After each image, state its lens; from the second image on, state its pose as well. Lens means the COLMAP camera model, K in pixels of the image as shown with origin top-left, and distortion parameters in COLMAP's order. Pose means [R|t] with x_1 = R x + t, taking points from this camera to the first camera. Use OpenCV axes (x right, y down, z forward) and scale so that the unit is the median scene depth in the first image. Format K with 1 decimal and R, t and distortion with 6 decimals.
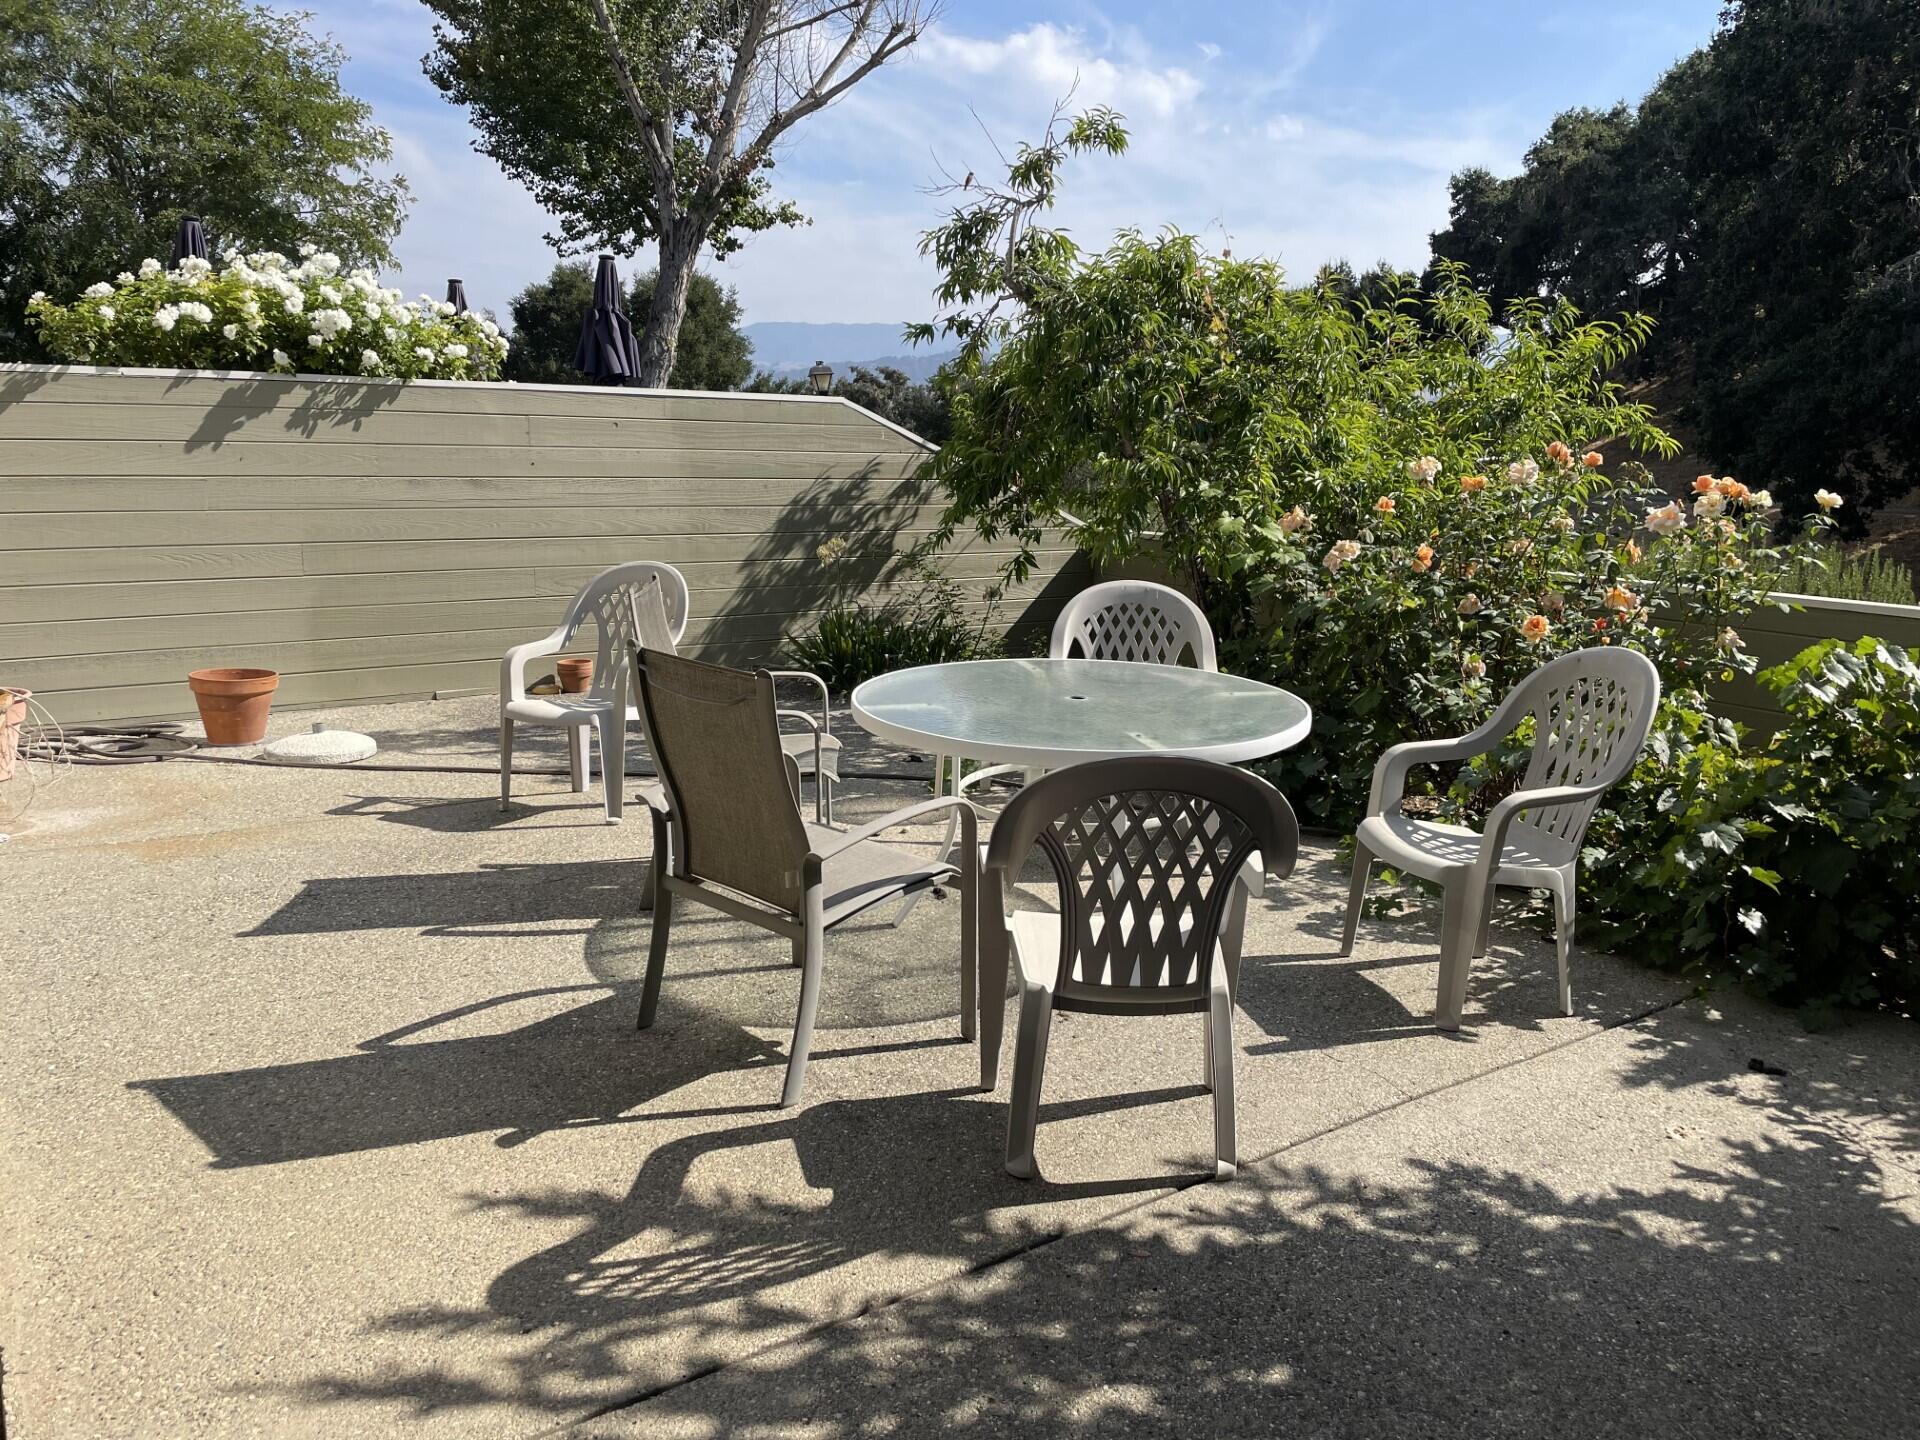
lens RADIAL K [[1429.1, 0, 982.4], [0, 1429.1, 701.8], [0, 0, 1]] dist [0.090824, -0.121603]
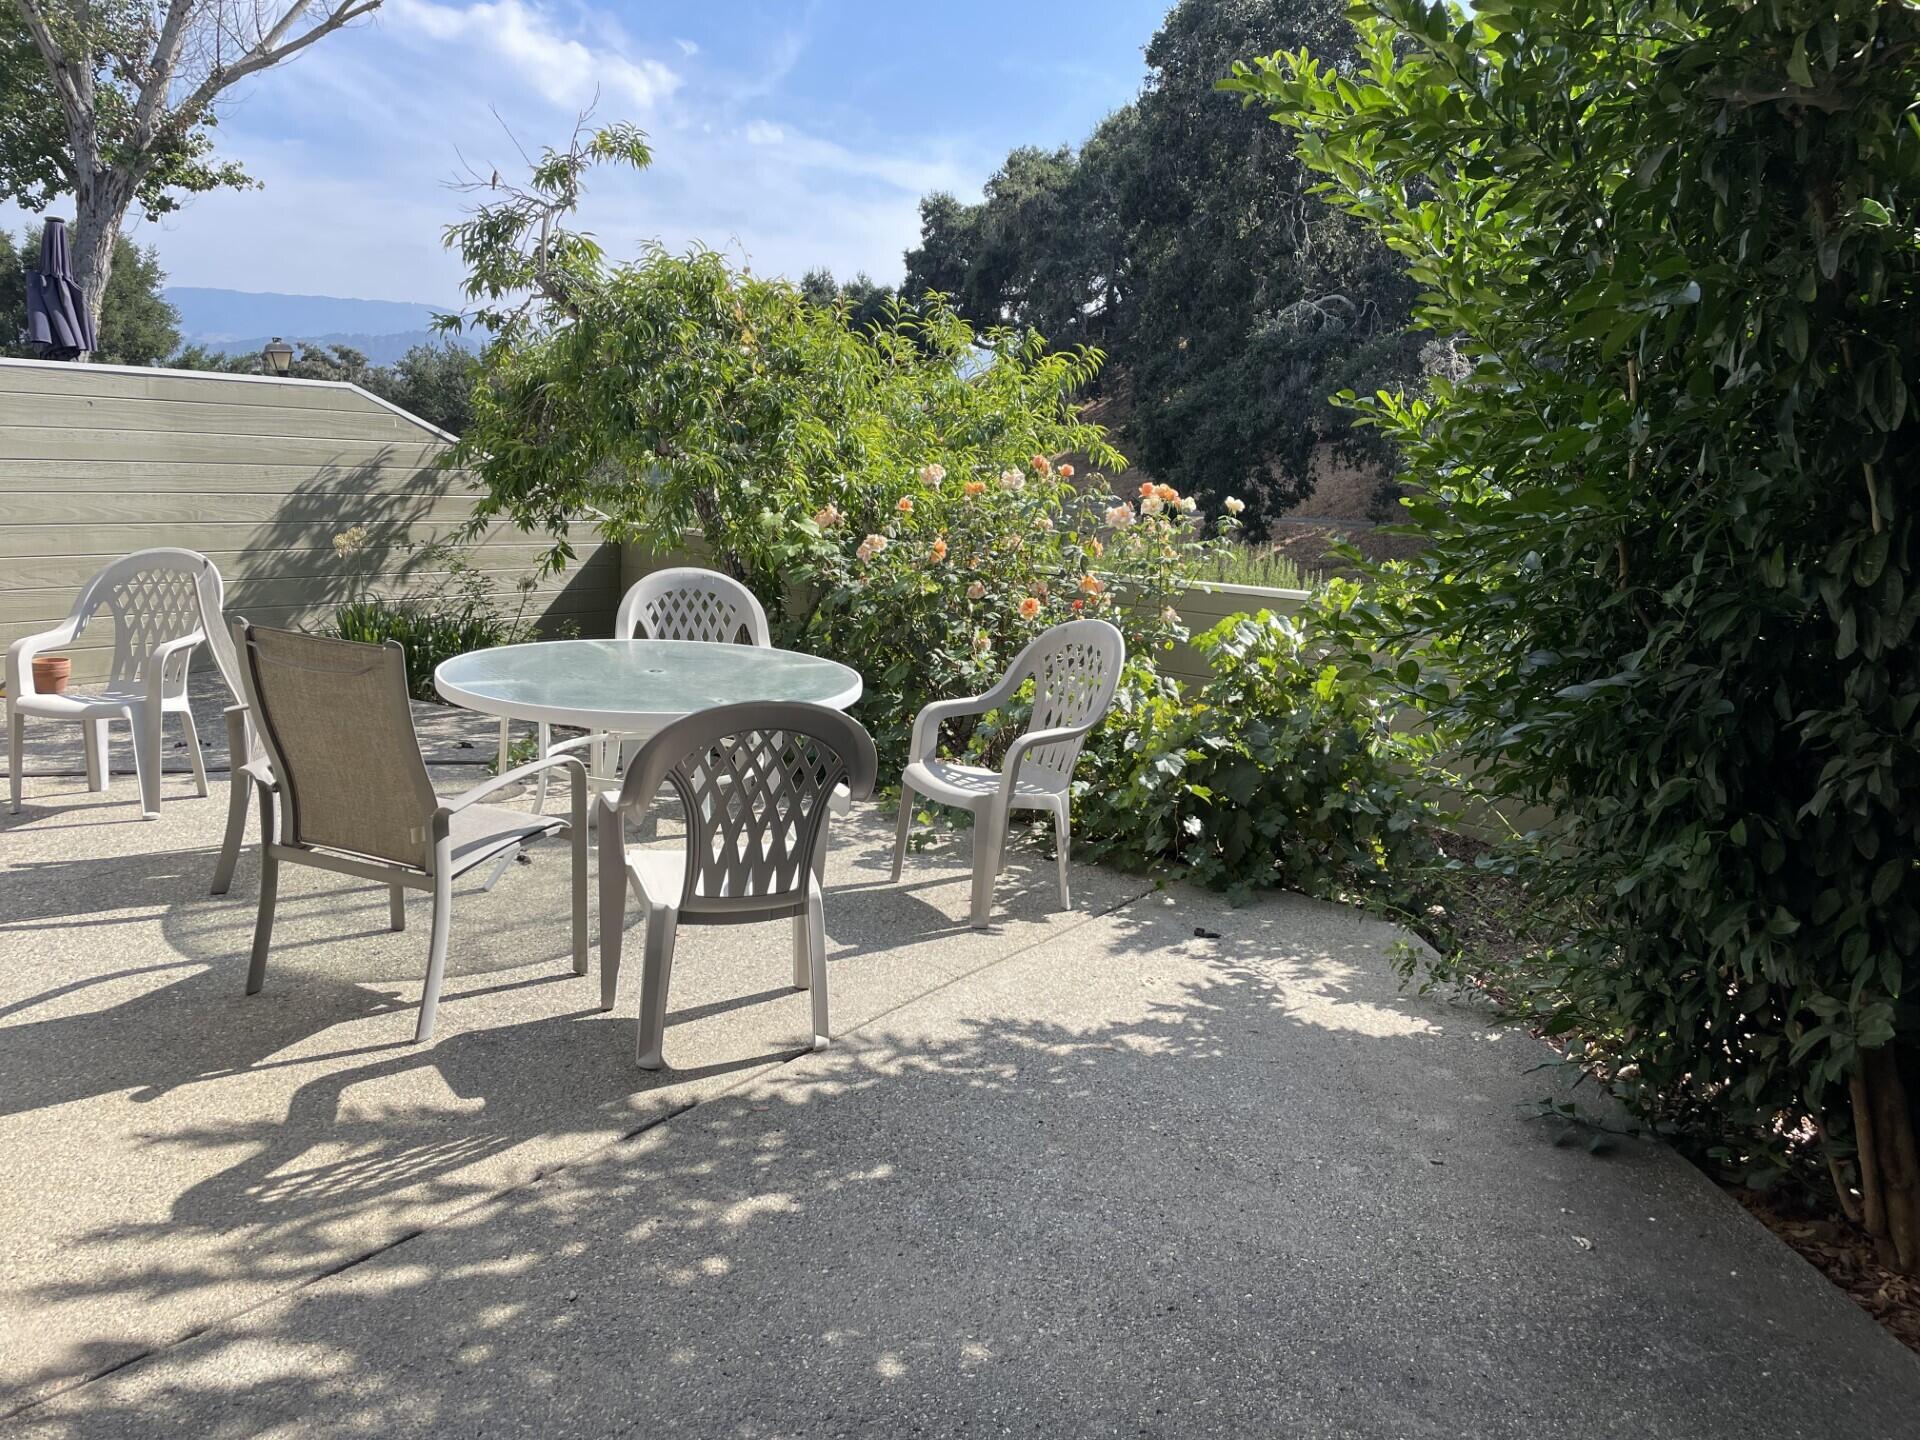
lens RADIAL K [[1443.8, 0, 979.7], [0, 1443.8, 695.6], [0, 0, 1]] dist [0.097778, -0.134501]
pose [[0.940469, -0.029490, 0.338596, -0.066775], [0.031311, 0.999510, 0.000084, 0.020071], [-0.338433, 0.010523, 0.940932, -0.122026]]
